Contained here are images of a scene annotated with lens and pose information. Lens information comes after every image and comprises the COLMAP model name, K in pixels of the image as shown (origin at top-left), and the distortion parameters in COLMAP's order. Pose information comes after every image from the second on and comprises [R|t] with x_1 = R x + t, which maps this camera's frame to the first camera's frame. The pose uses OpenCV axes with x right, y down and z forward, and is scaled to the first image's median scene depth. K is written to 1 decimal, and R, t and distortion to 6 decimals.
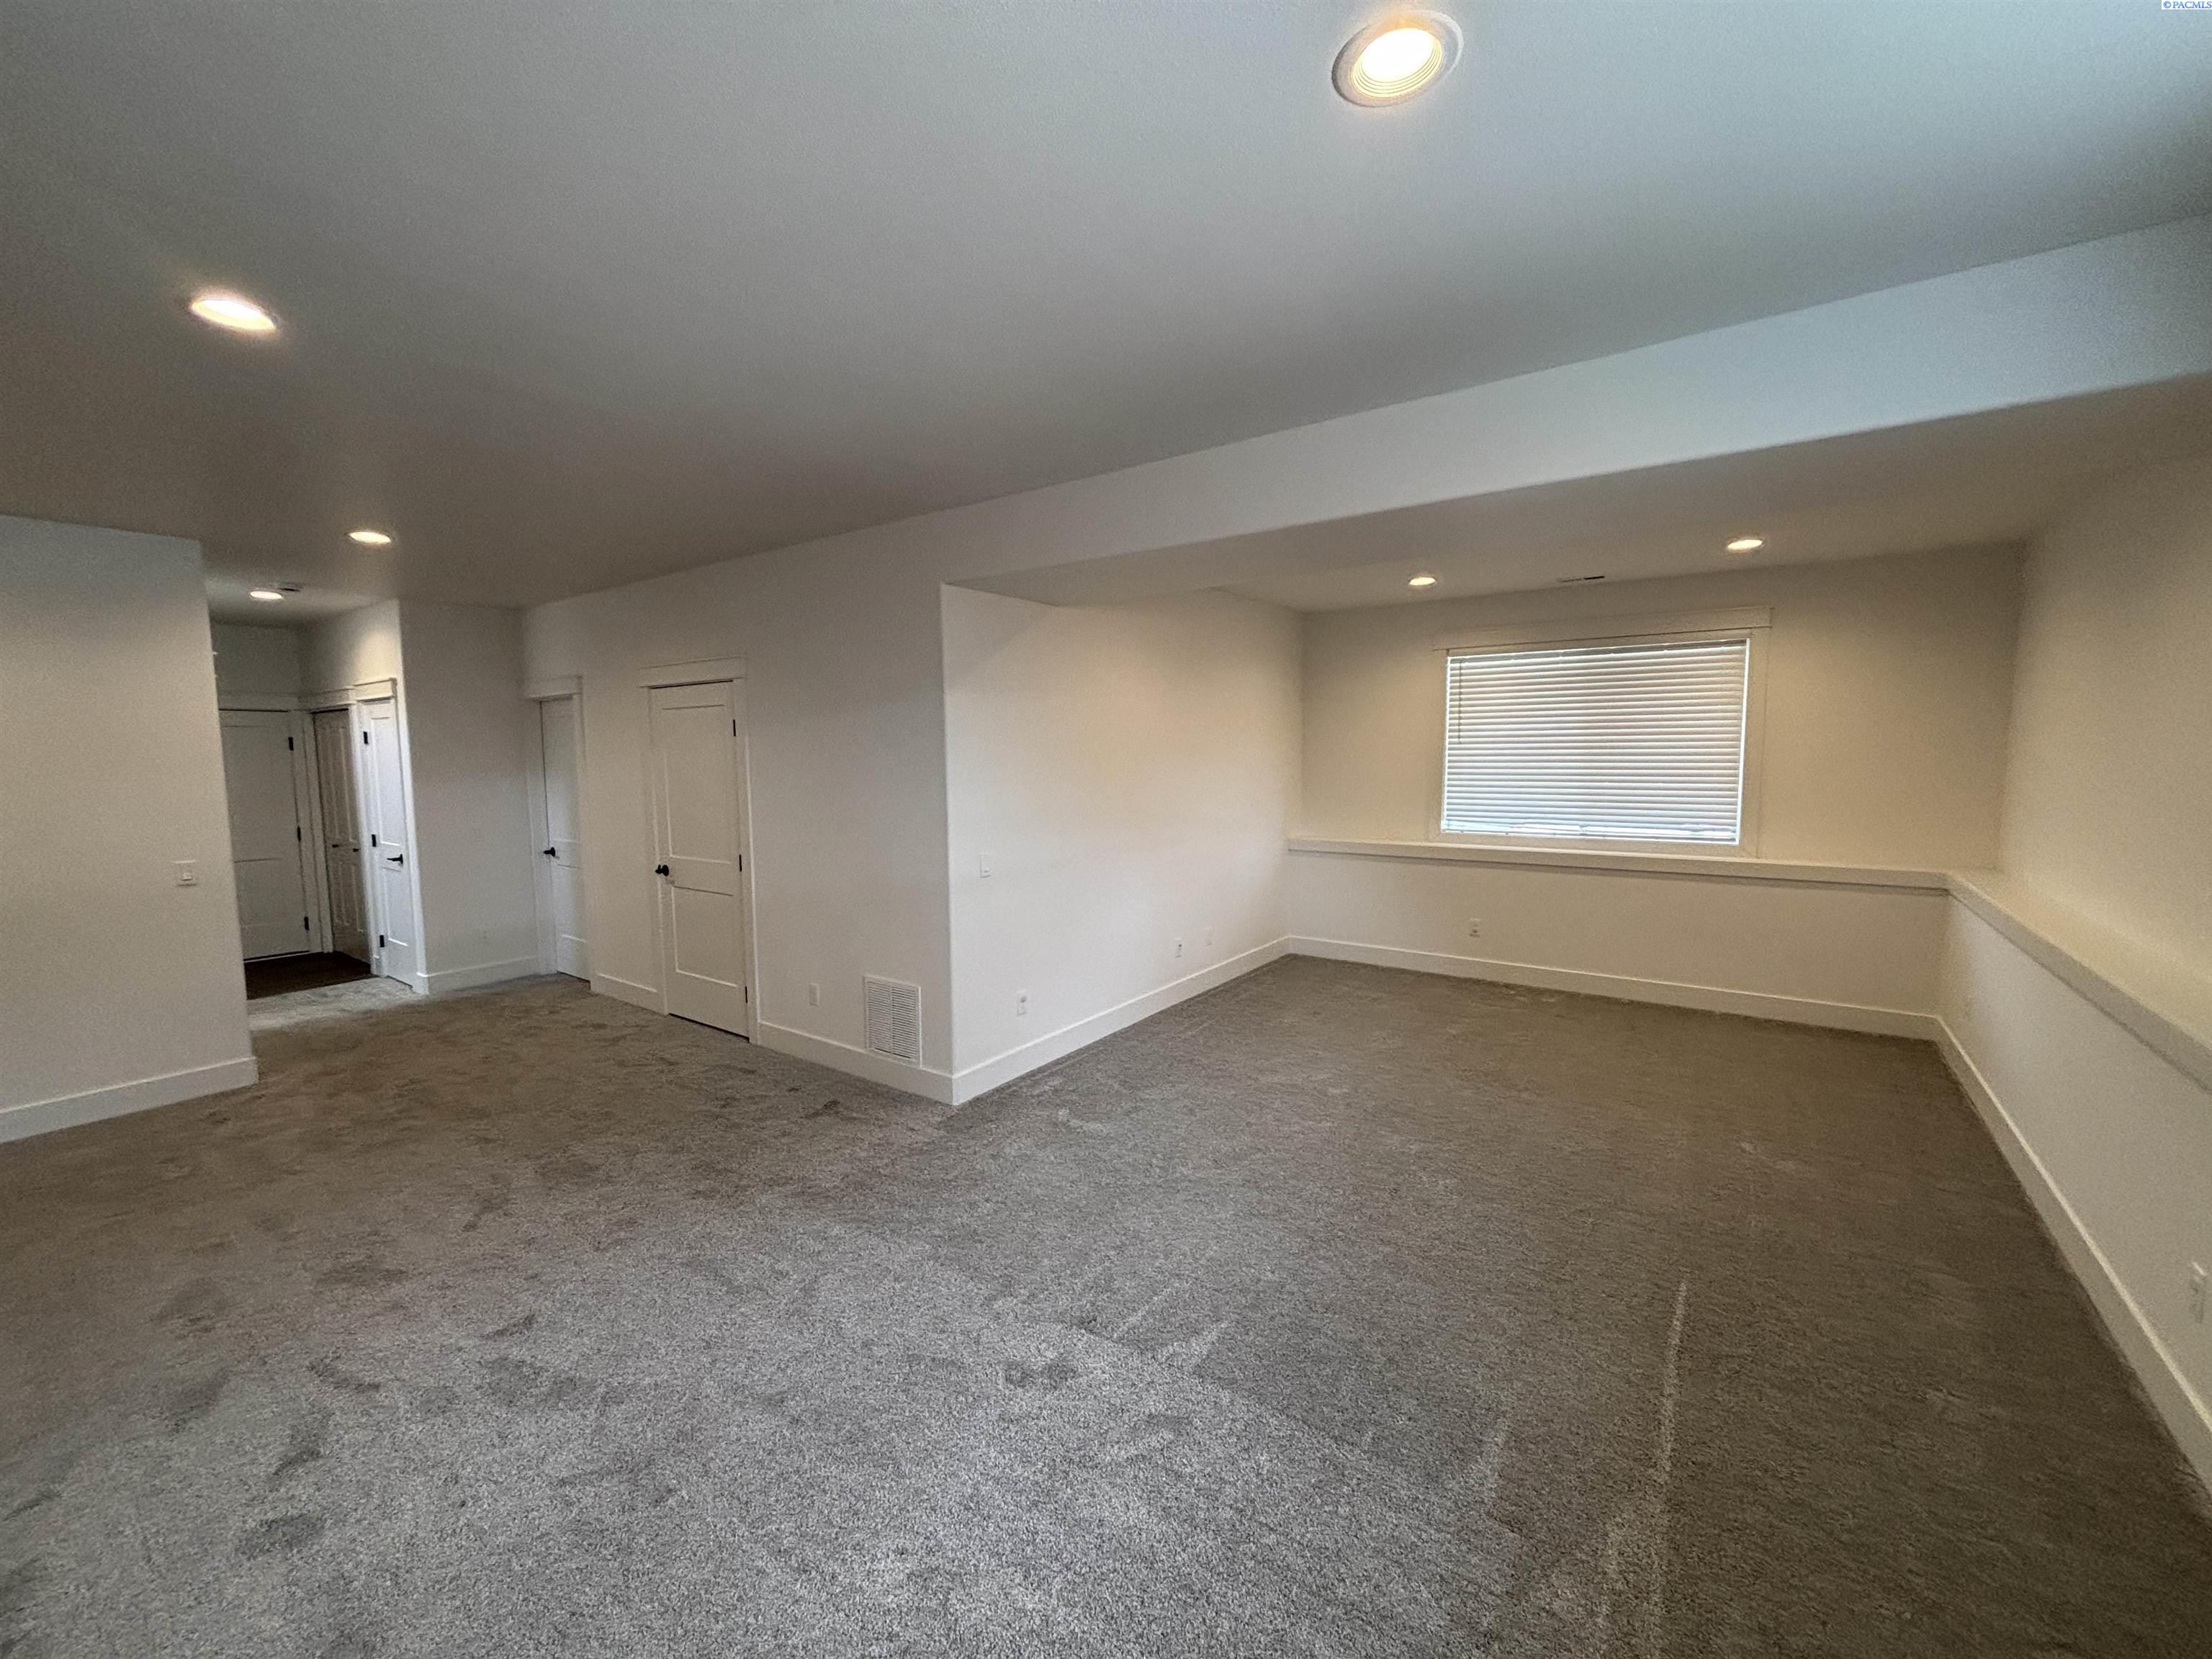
lens RADIAL K [[881.6, 0, 1093.5], [0, 881.6, 826.4], [0, 0, 1]] dist [0.001136, -0.000903]
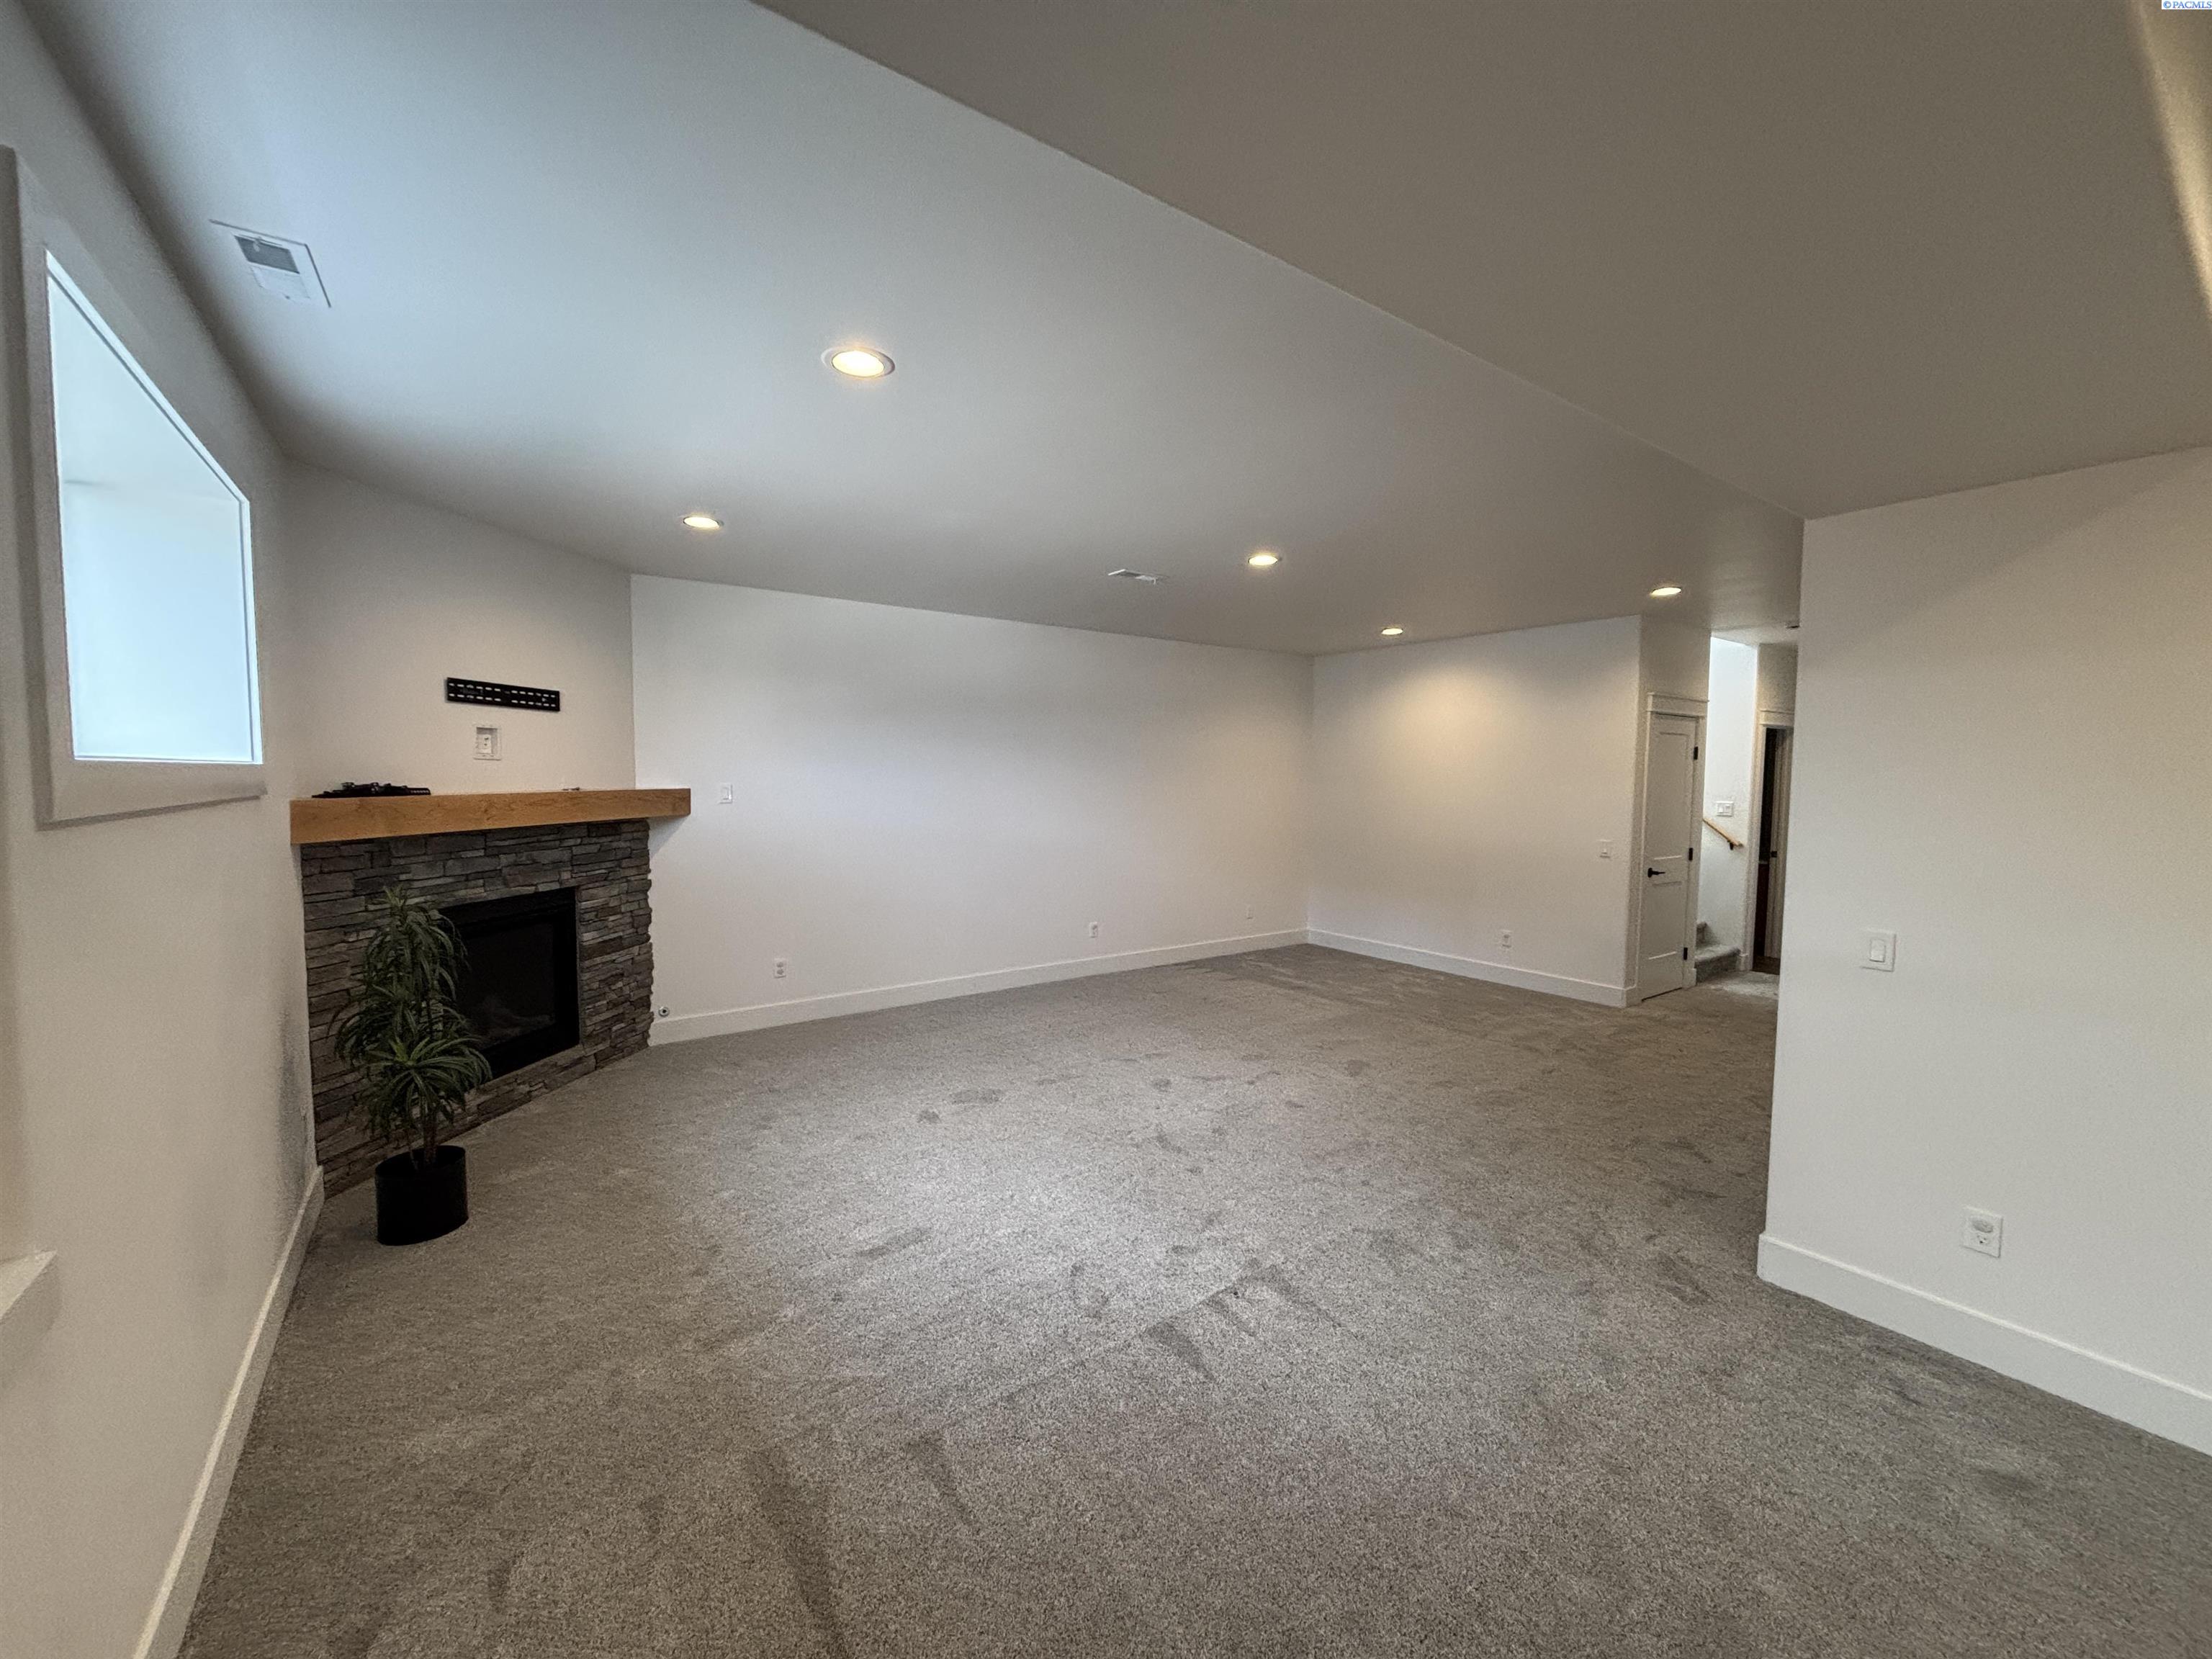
lens RADIAL K [[881.6, 0, 1096.7], [0, 881.6, 829.6], [0, 0, 1]] dist [0.001136, -0.000903]
pose [[-0.329751, 0.064233, -0.941880, 0.712803], [-0.080988, 0.992080, 0.096010, -0.057449], [0.940588, 0.107940, -0.321937, 0.789472]]
